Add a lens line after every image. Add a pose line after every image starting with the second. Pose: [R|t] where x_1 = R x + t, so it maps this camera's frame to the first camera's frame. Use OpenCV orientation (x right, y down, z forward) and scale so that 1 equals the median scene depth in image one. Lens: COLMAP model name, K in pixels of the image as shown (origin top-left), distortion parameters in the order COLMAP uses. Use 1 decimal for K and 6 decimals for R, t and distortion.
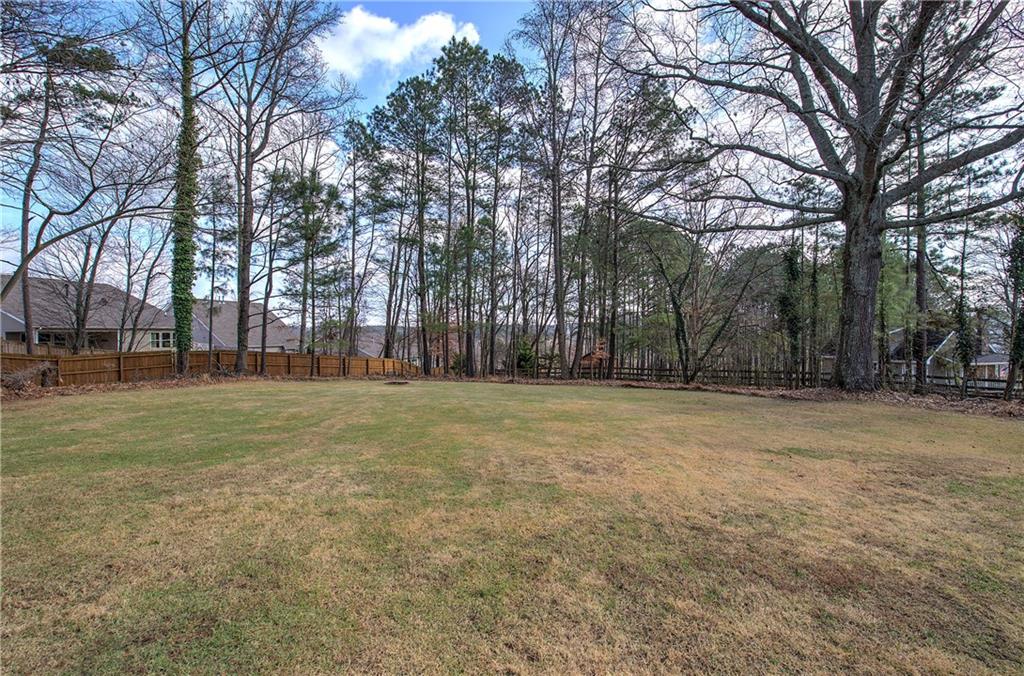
lens RADIAL K [[445.2, 0, 521.3], [0, 445.2, 338.2], [0, 0, 1]] dist [-0.001585, 0.000011]
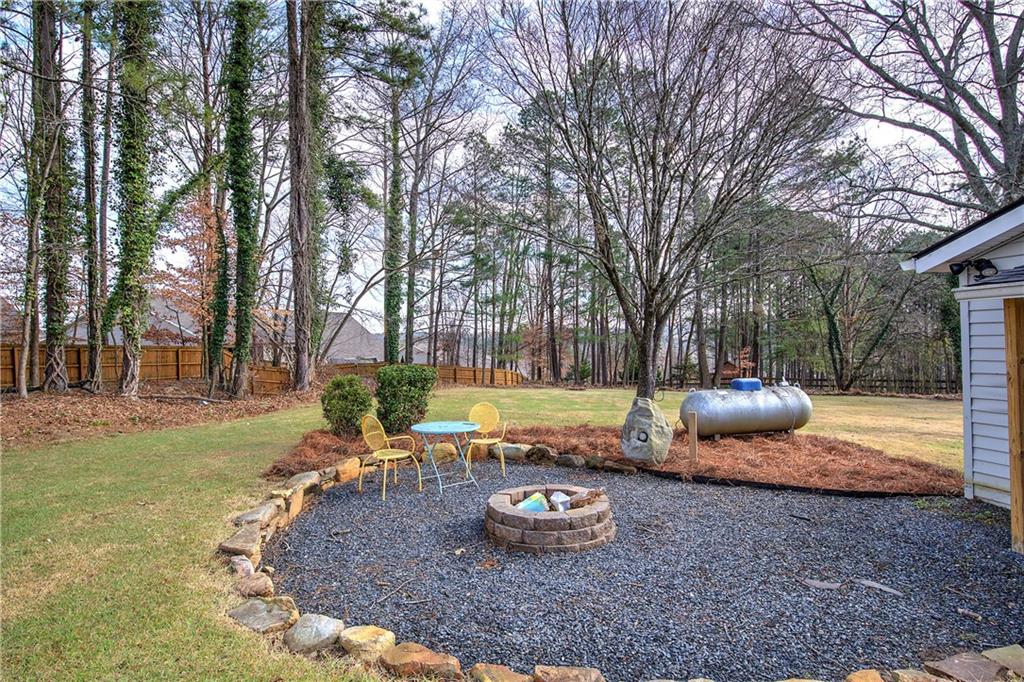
lens RADIAL K [[567.3, 0, 513.0], [0, 567.3, 341.5], [0, 0, 1]] dist [-0.002556, -0.001683]
pose [[0.988870, -0.011952, -0.148299, -0.157543], [0.010695, 0.999900, -0.009273, -0.008741], [0.148395, 0.007584, 0.988899, -0.342390]]
